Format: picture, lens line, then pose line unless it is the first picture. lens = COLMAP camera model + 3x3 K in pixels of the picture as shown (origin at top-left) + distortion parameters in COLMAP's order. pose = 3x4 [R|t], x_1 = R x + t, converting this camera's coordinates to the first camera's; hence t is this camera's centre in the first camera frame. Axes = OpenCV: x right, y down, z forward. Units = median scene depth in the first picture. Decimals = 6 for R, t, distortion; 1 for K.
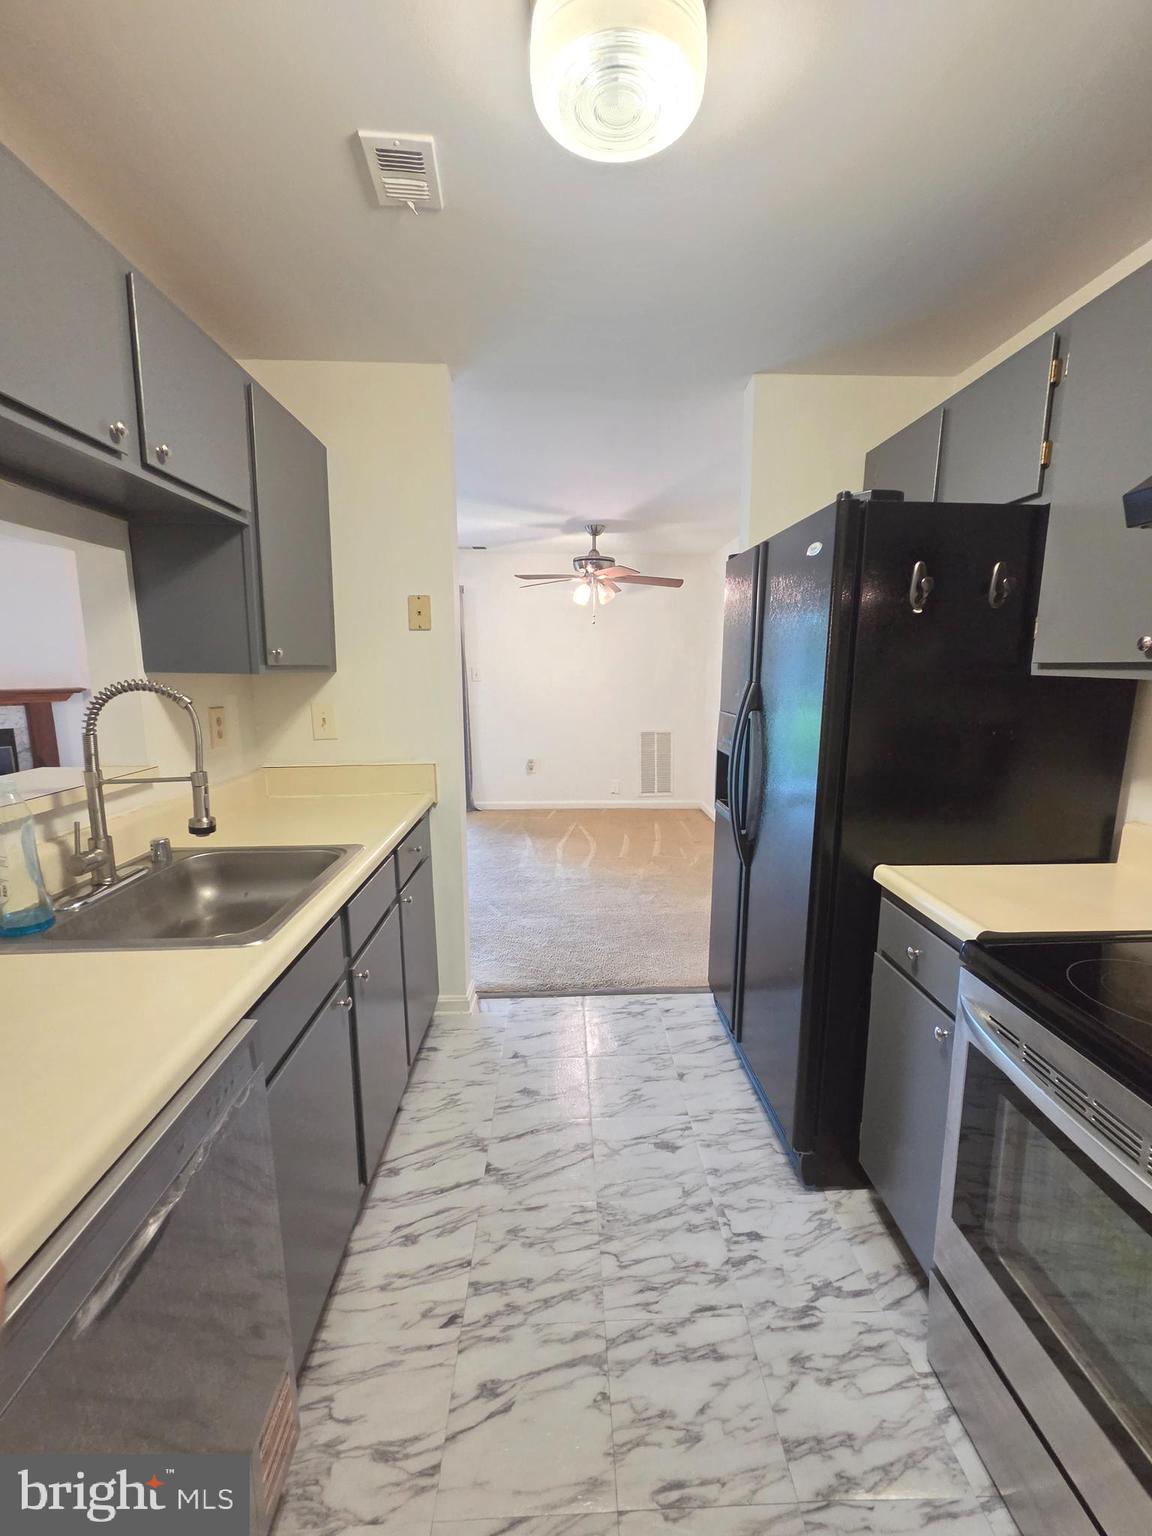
lens RADIAL K [[630.5, 0, 581.9], [0, 630.5, 772.3], [0, 0, 1]] dist [-0.005358, 0.006665]
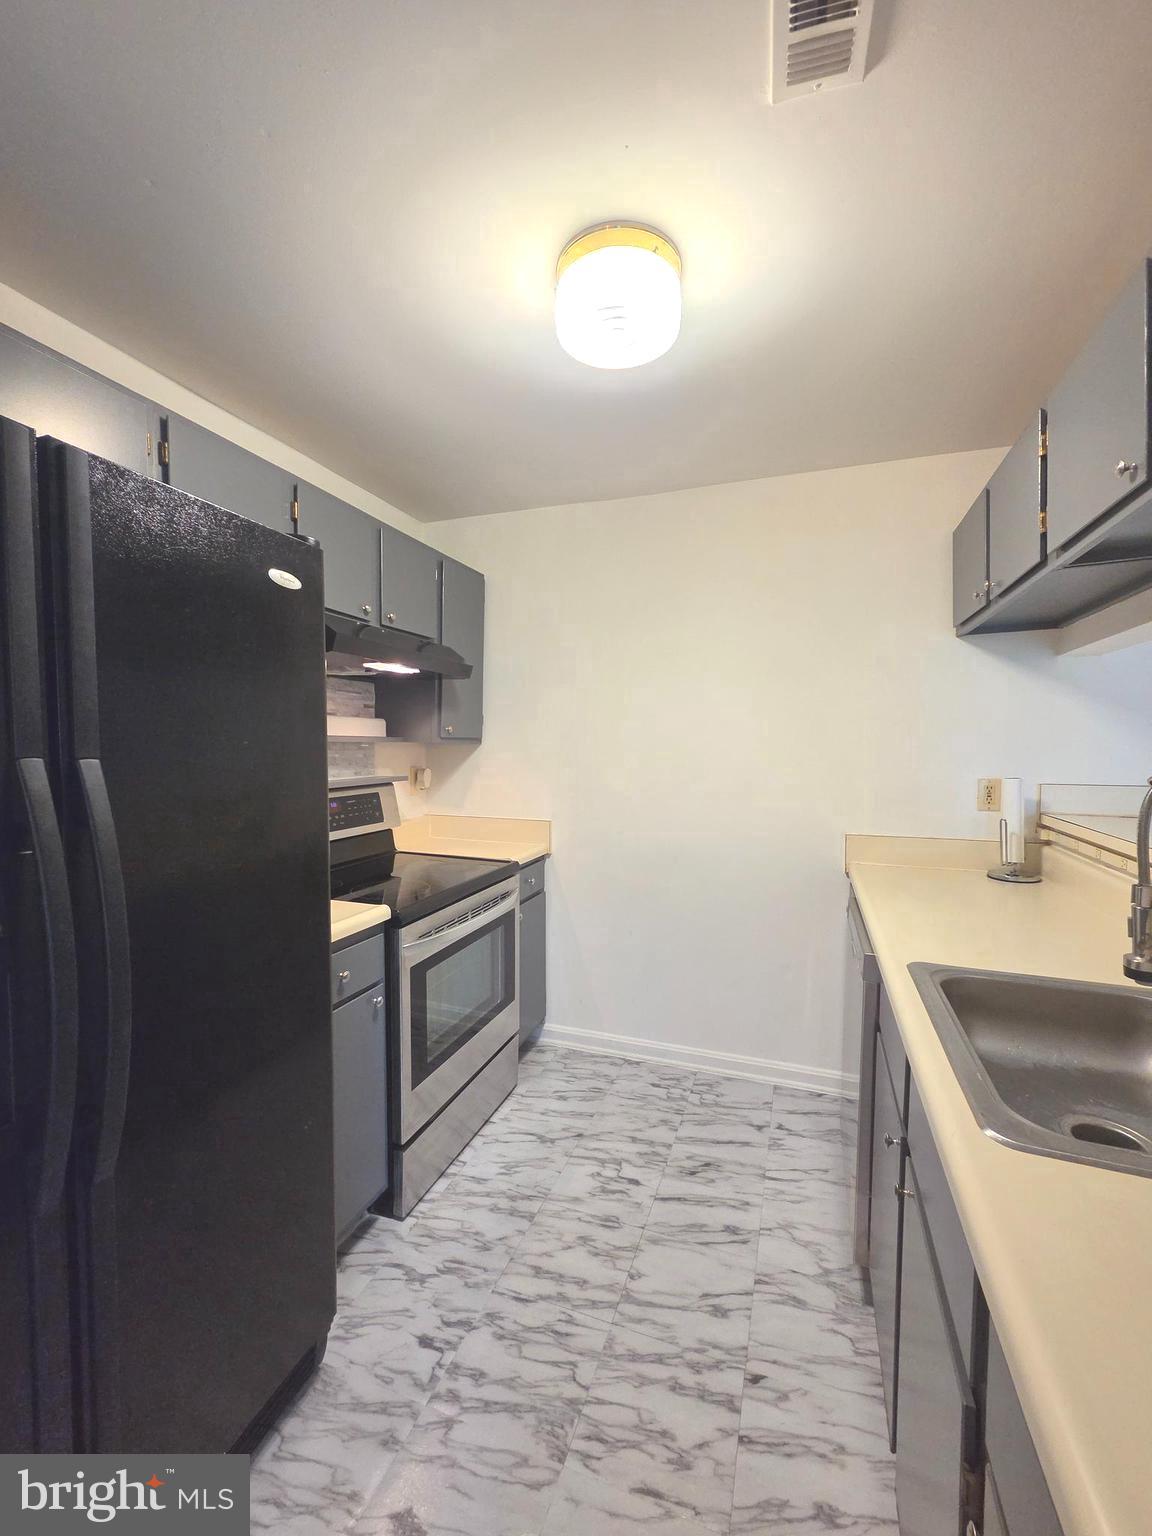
lens RADIAL K [[630.5, 0, 582.7], [0, 630.5, 775.9], [0, 0, 1]] dist [-0.005358, 0.006665]
pose [[-0.928029, -0.026503, 0.371565, -0.277326], [0.055623, 0.976424, 0.208571, -0.267704], [-0.368333, 0.214228, -0.904675, 1.674803]]
